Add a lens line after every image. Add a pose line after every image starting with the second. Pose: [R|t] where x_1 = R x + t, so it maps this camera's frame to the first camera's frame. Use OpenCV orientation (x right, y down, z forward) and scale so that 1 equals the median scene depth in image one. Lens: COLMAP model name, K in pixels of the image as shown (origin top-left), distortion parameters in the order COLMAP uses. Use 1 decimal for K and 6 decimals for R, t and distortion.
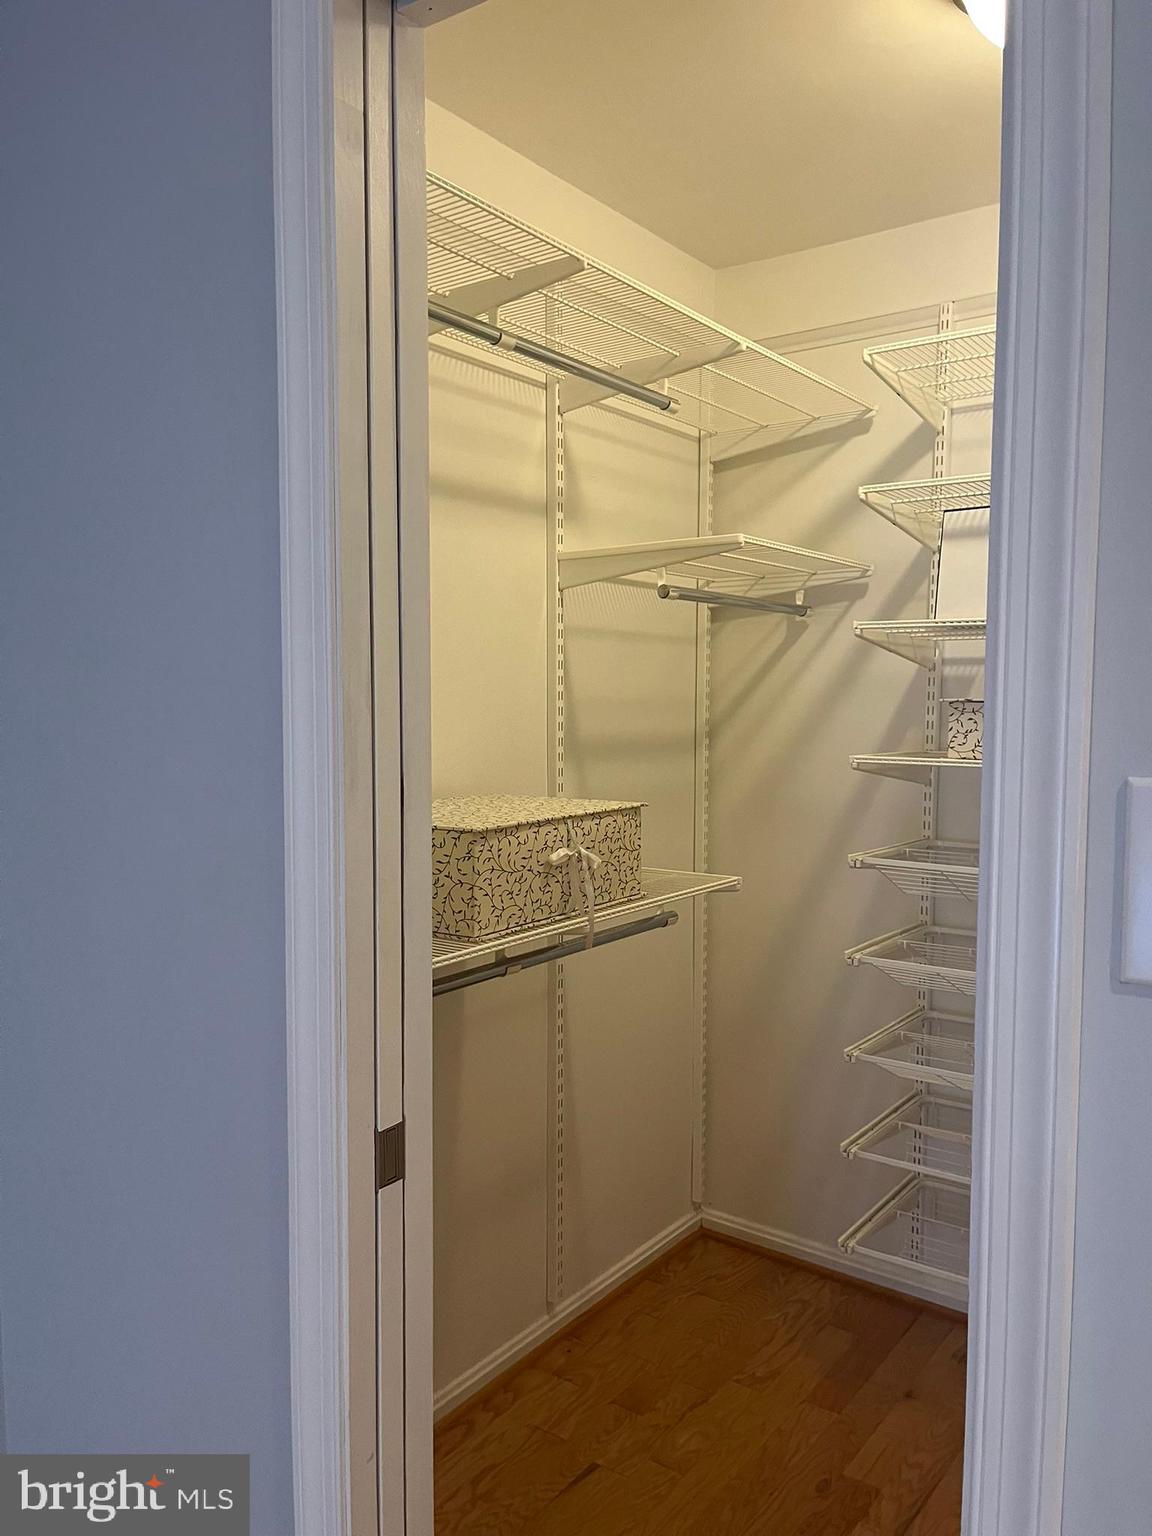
lens RADIAL K [[1164.9, 0, 574.9], [0, 1164.9, 768.6], [0, 0, 1]] dist [-0.003691, -0.002593]
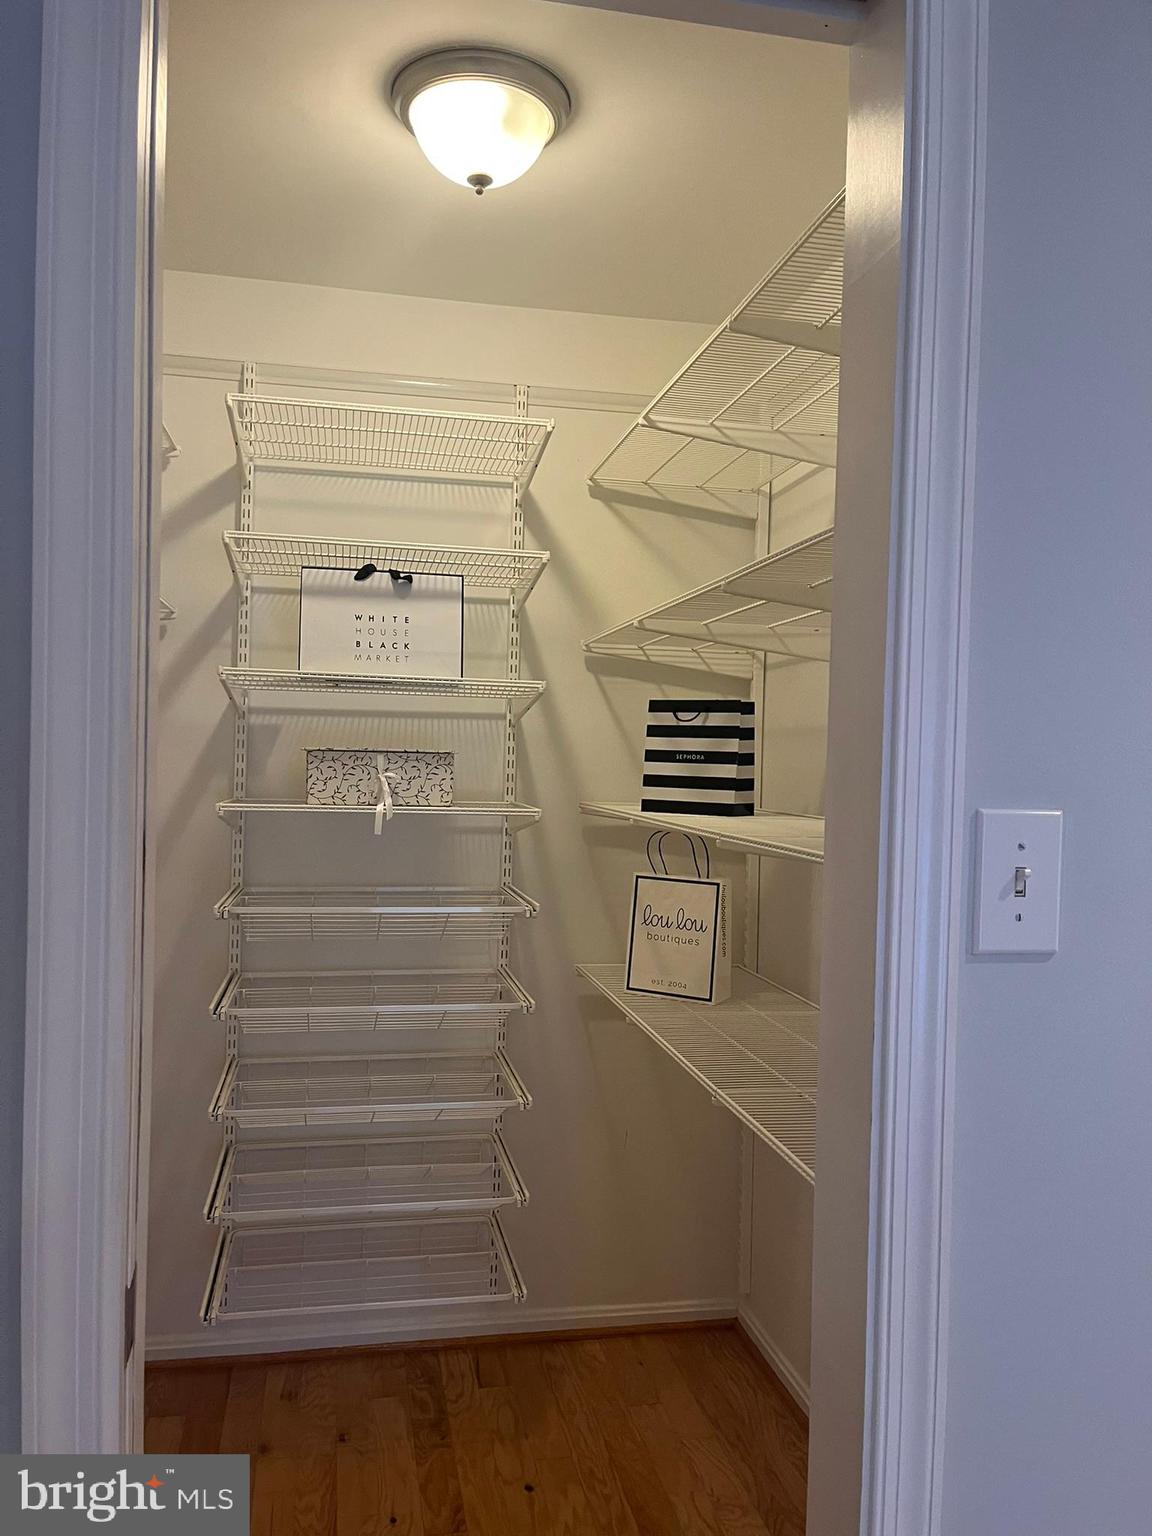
lens RADIAL K [[1164.9, 0, 574.8], [0, 1164.9, 772.4], [0, 0, 1]] dist [-0.003691, -0.002593]
pose [[0.672159, 0.003101, 0.740400, -0.288439], [0.024966, 0.999328, -0.026851, -0.003801], [-0.739985, 0.036534, 0.671630, 0.127724]]
